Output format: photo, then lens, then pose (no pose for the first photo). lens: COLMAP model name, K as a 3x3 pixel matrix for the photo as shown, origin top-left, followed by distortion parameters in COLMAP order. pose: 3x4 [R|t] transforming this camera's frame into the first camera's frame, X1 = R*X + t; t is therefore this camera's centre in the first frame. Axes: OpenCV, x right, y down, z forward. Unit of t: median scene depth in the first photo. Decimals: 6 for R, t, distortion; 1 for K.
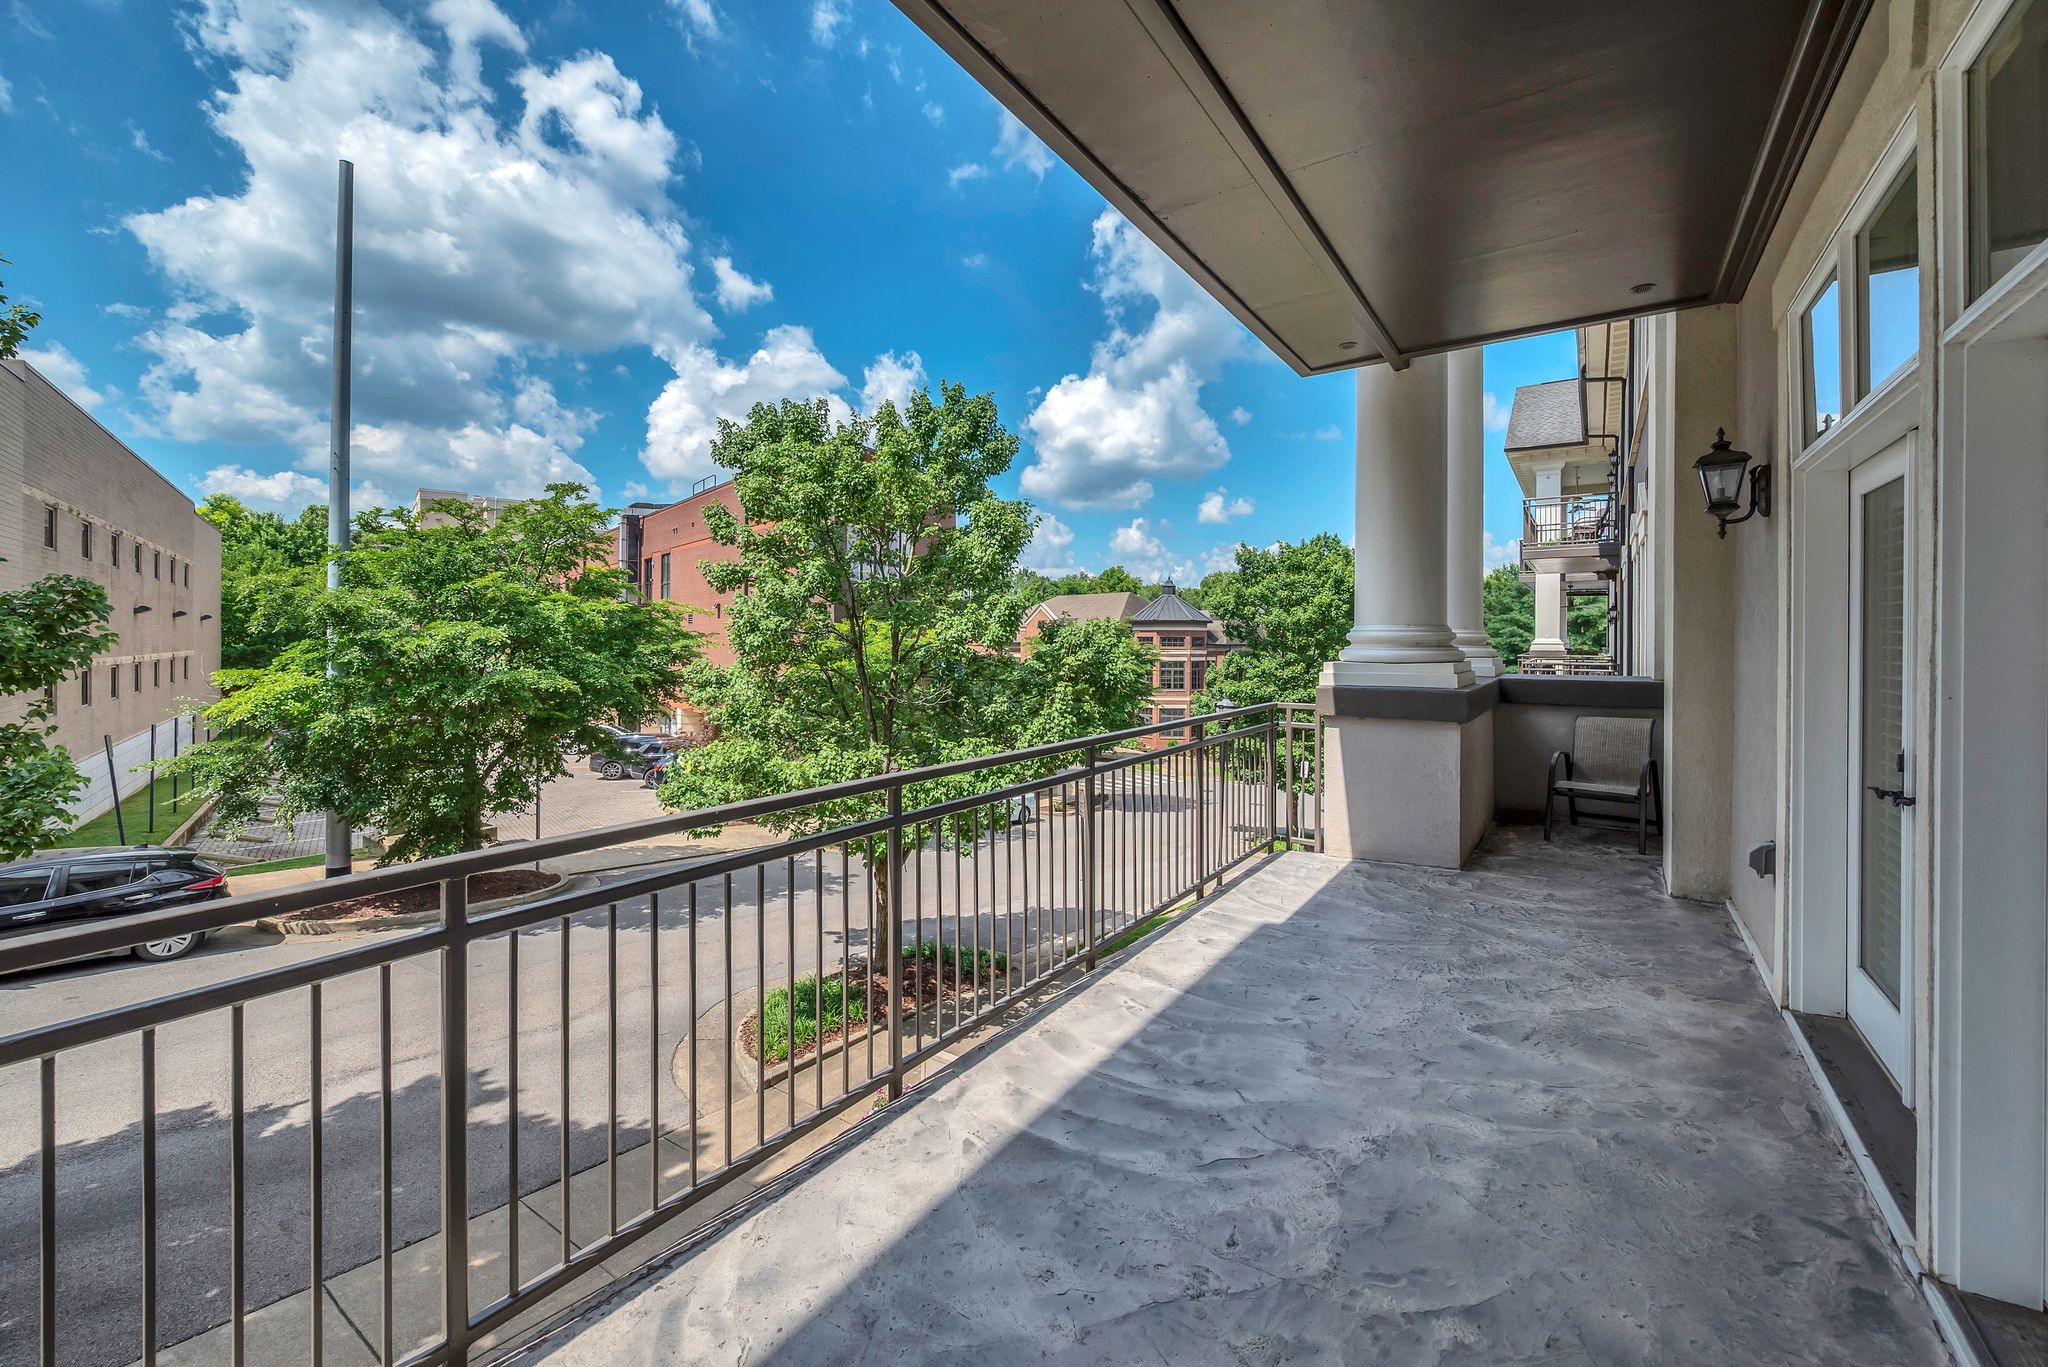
lens RADIAL K [[815.9, 0, 1043.2], [0, 815.9, 644.3], [0, 0, 1]] dist [-0.003922, 0.000669]
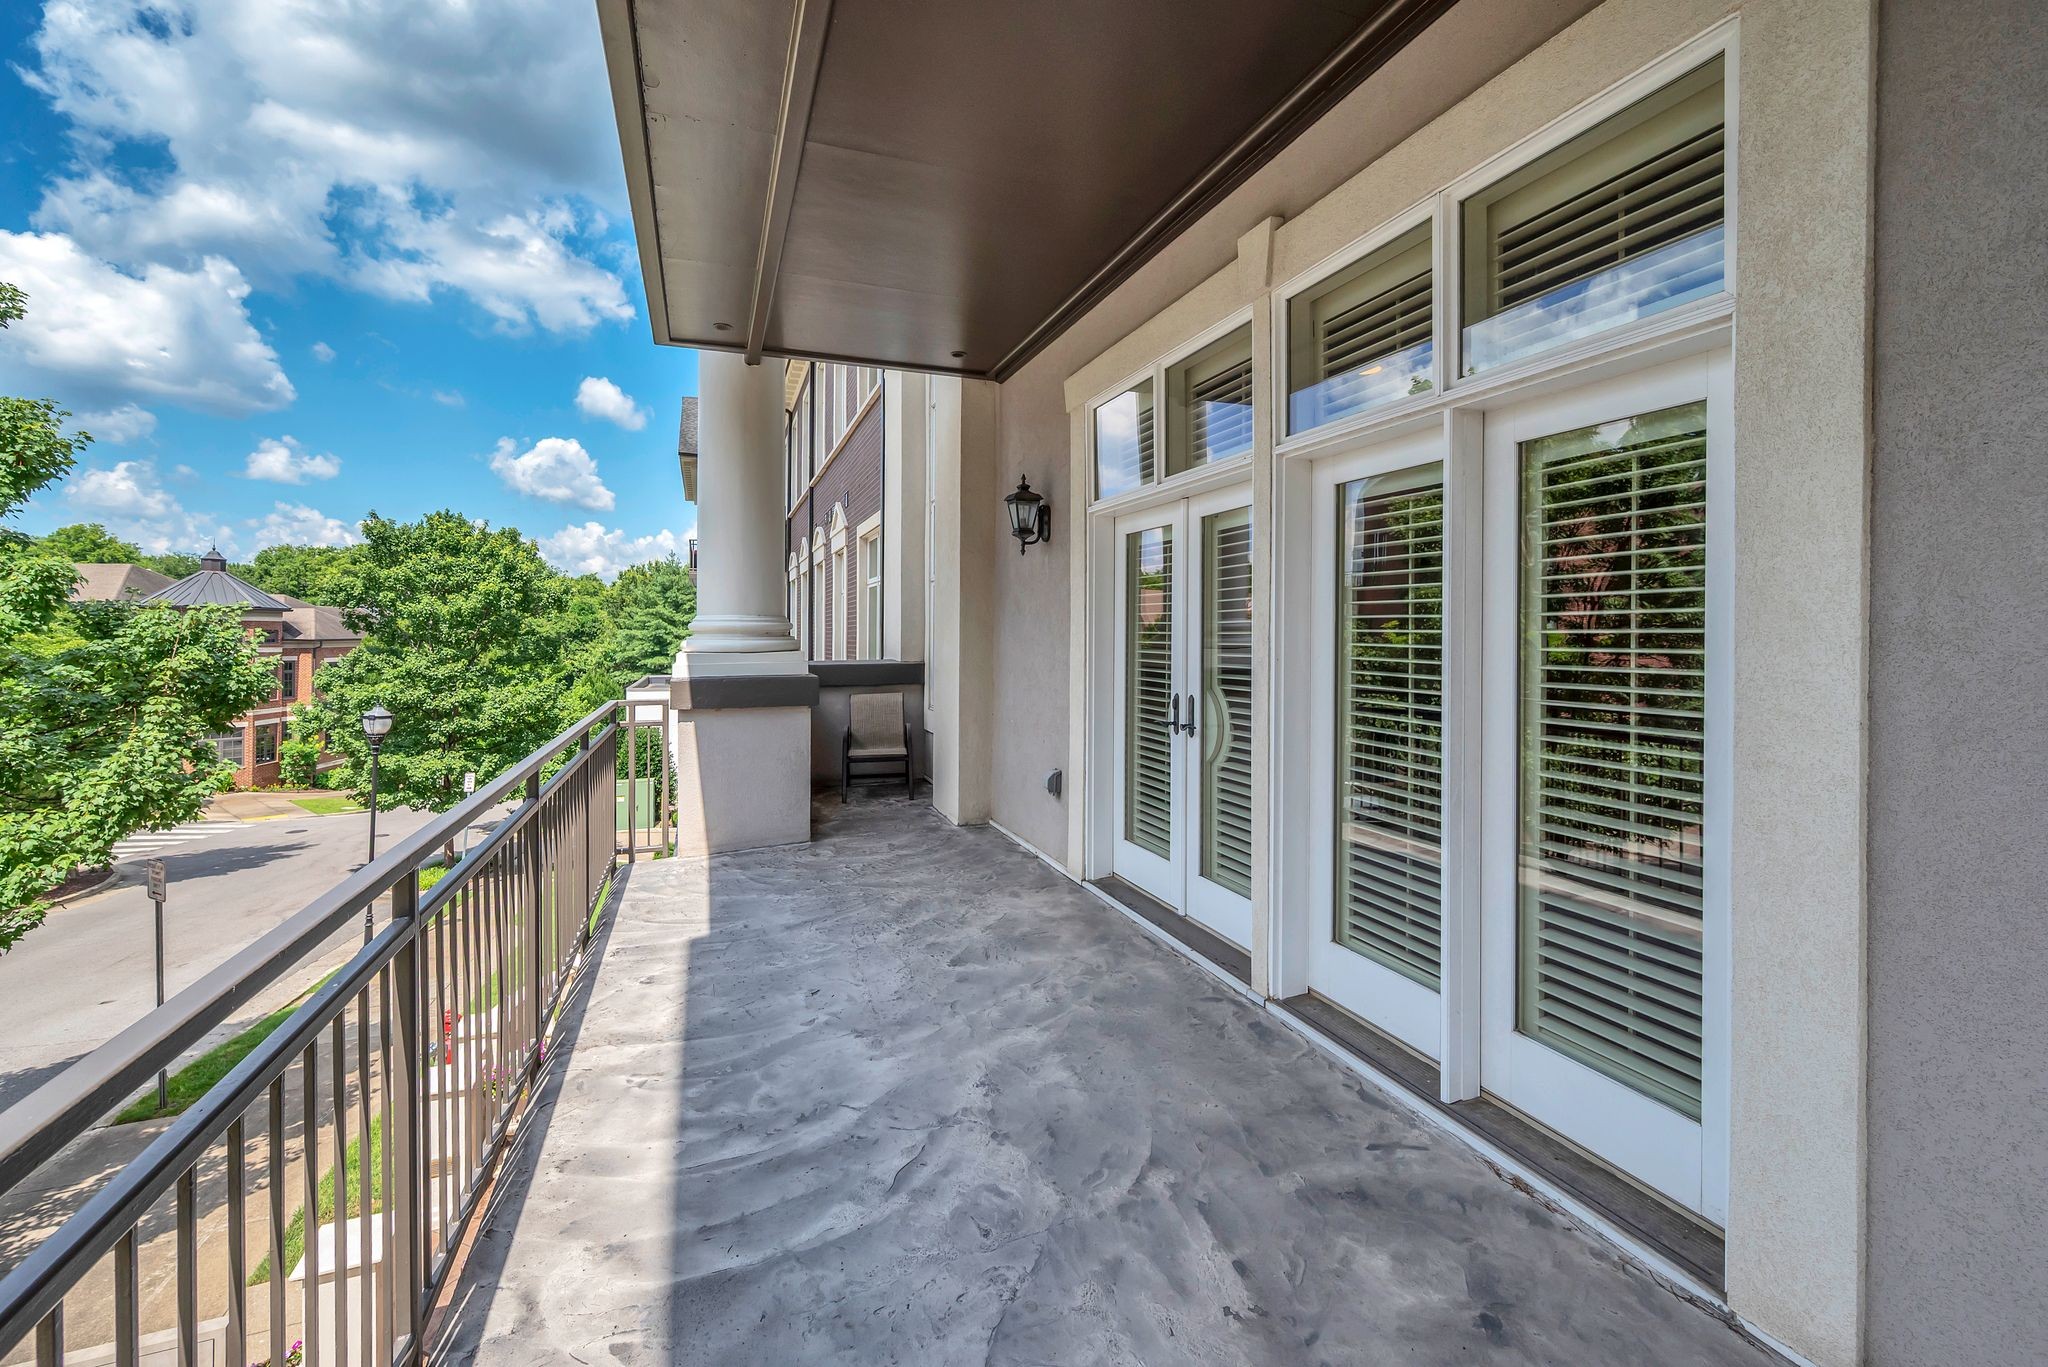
lens RADIAL K [[815.9, 0, 1002.6], [0, 815.9, 634.2], [0, 0, 1]] dist [-0.003922, 0.000669]
pose [[0.591167, -0.005211, 0.806532, -0.303771], [0.008325, 0.999965, 0.000359, 0.003758], [-0.806506, 0.006502, 0.591190, 0.216261]]
